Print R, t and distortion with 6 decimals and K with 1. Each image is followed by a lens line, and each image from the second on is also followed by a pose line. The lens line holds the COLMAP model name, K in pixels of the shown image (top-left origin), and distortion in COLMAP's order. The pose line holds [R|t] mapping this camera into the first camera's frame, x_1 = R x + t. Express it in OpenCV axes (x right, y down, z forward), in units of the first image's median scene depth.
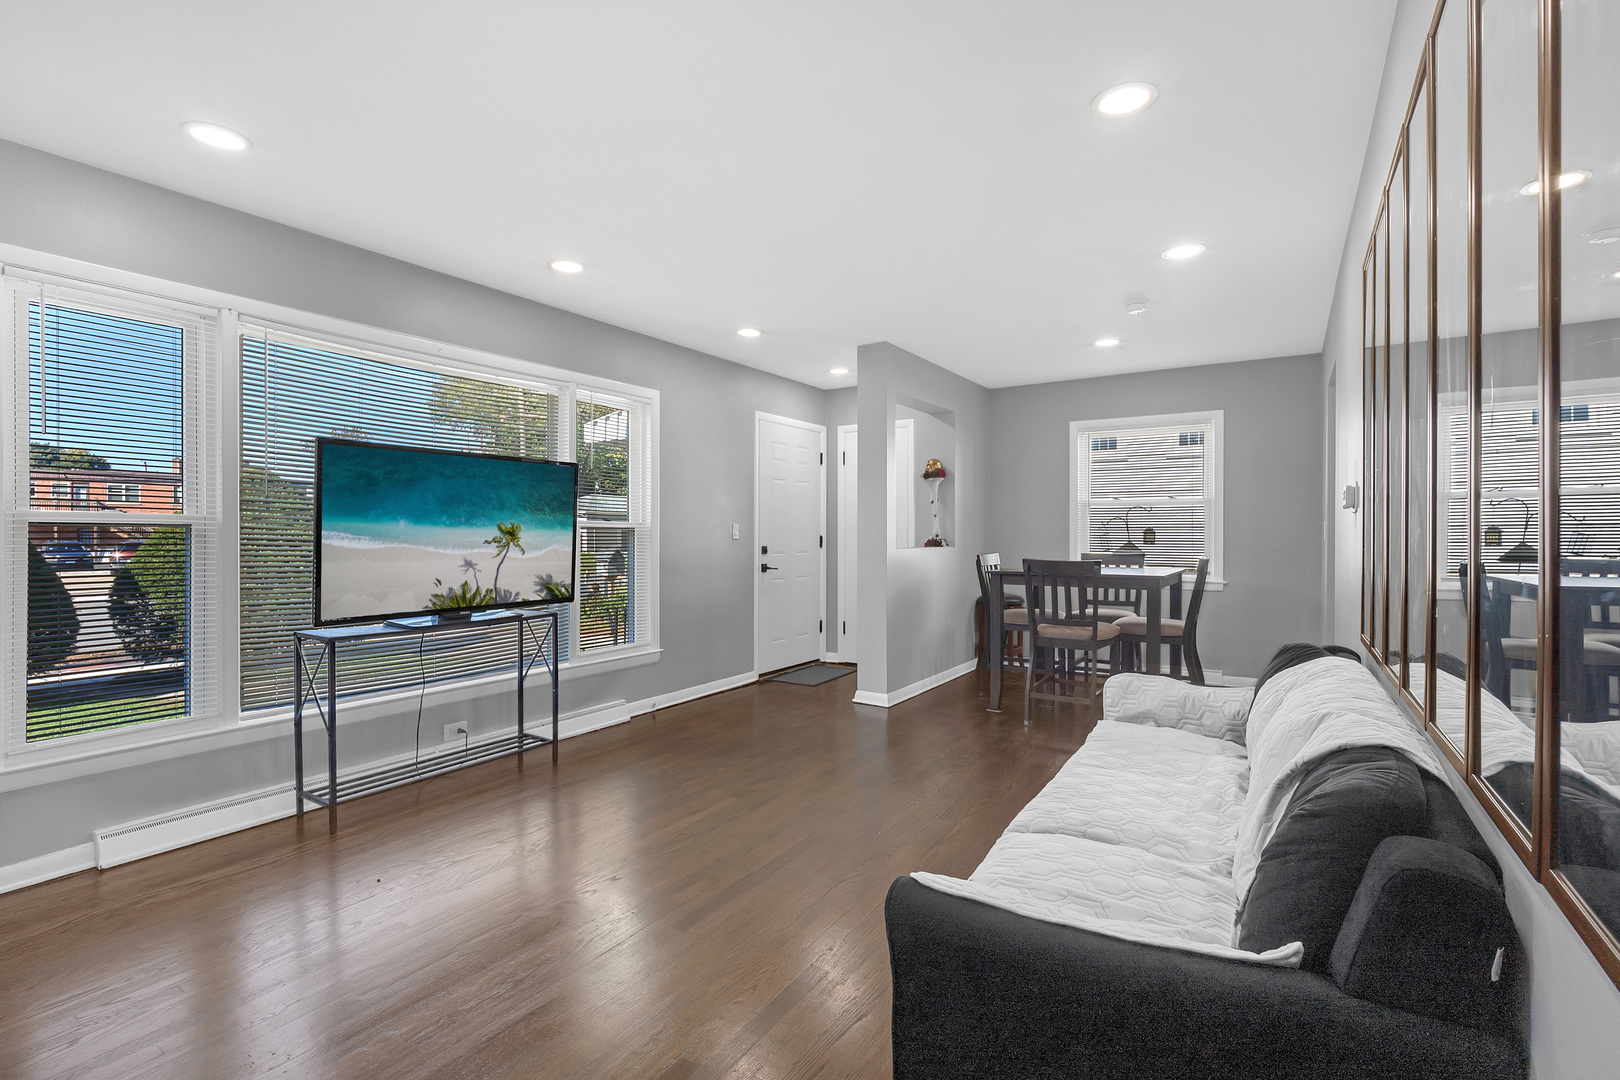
lens RADIAL K [[720.2, 0, 803.3], [0, 720.2, 540.5], [0, 0, 1]] dist [0.018979, 0.000125]
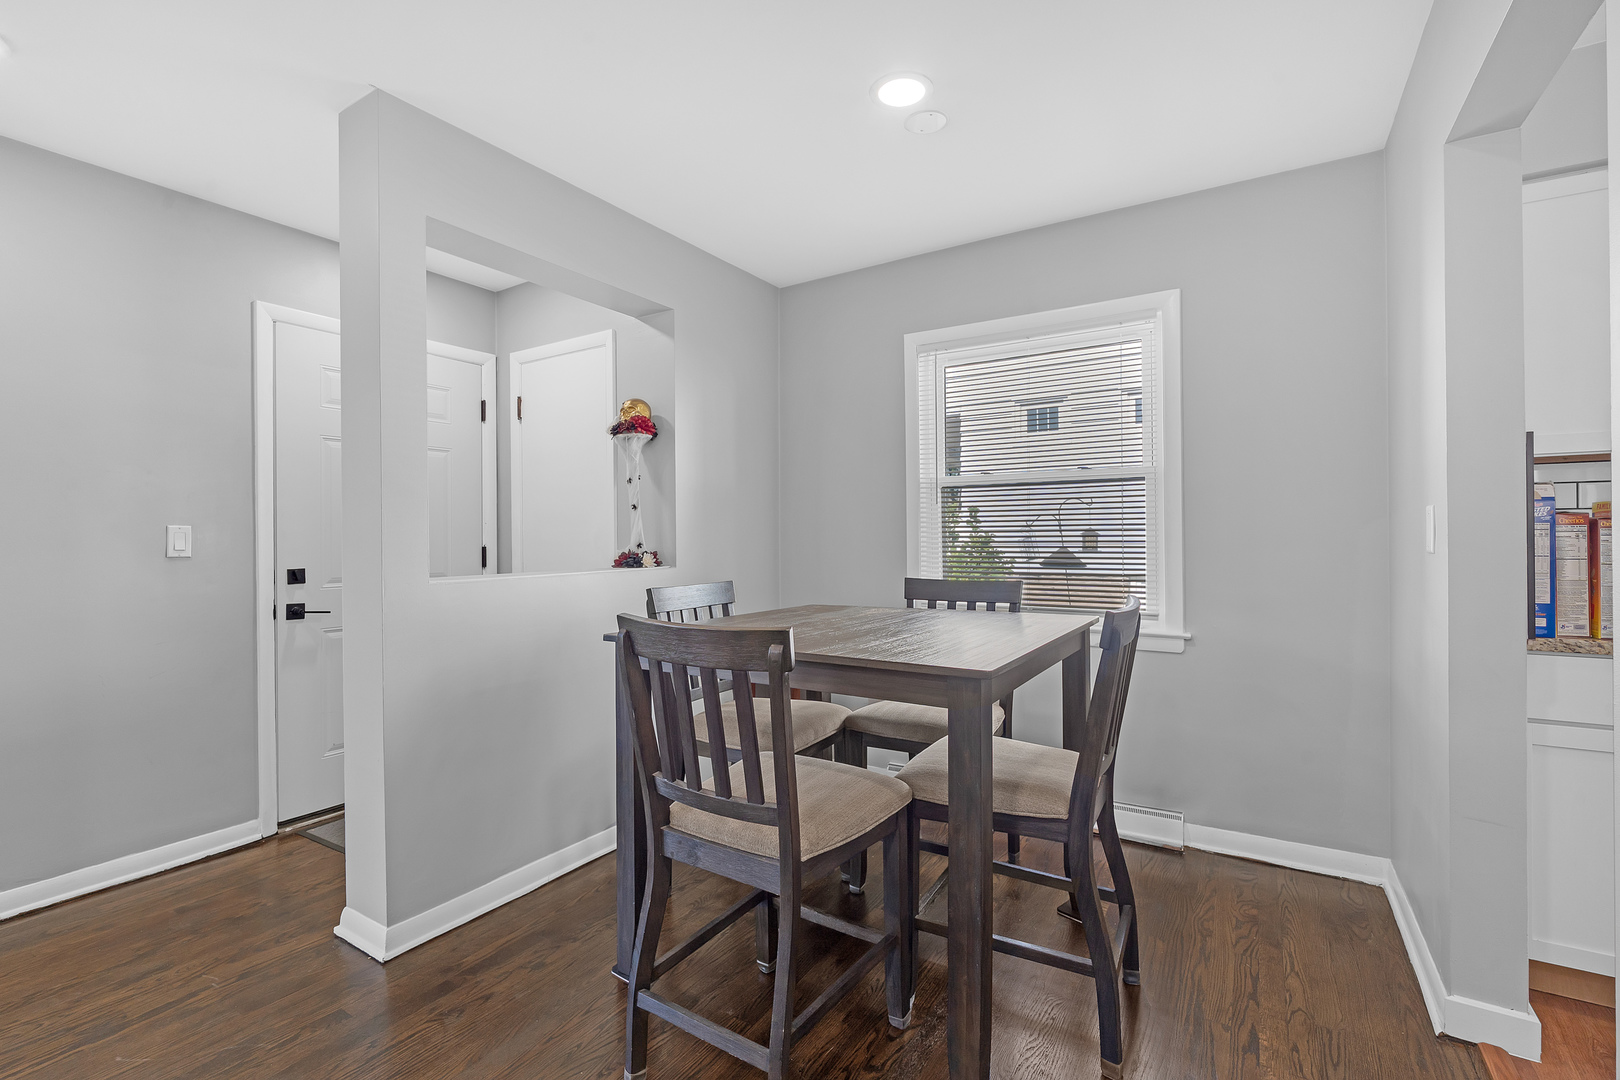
lens RADIAL K [[720.2, 0, 816.1], [0, 720.2, 538.2], [0, 0, 1]] dist [0.018979, 0.000125]
pose [[0.999784, -0.007119, 0.019548, 0.304309], [0.007226, 0.999959, -0.005388, -0.008184], [-0.019509, 0.005528, 0.999794, 0.477282]]
